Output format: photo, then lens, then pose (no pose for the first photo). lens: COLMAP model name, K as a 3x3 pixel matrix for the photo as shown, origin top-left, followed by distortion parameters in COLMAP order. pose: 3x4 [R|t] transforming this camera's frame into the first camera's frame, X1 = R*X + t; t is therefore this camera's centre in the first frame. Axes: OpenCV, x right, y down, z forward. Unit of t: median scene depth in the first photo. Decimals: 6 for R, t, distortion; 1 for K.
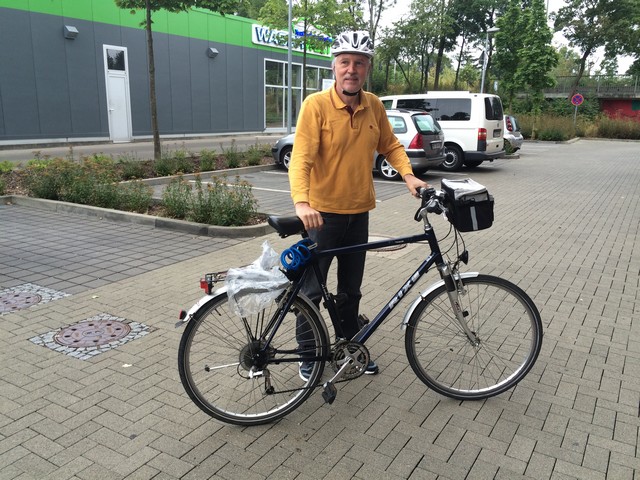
lens RADIAL K [[547.6, 0, 318.0], [0, 547.6, 240.3], [0, 0, 1]] dist [0.046936, -0.022516]
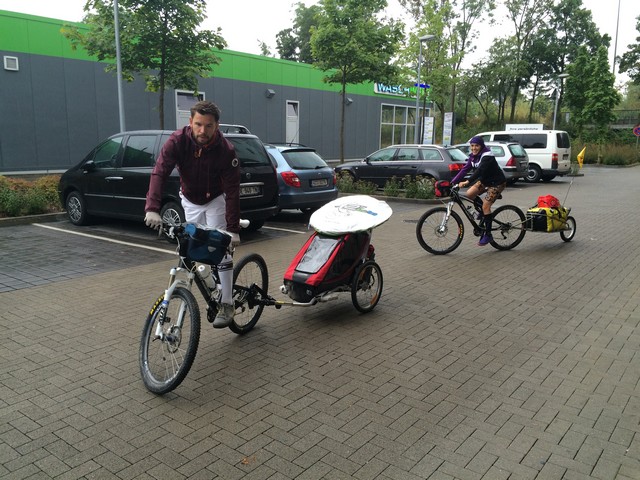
lens RADIAL K [[547.6, 0, 322.0], [0, 547.6, 239.8], [0, 0, 1]] dist [0.046936, -0.022516]
pose [[0.993895, 0.012908, -0.109575, -0.078582], [-0.018716, 0.998464, -0.052150, 0.058196], [0.108734, 0.053883, 0.992609, -0.263163]]
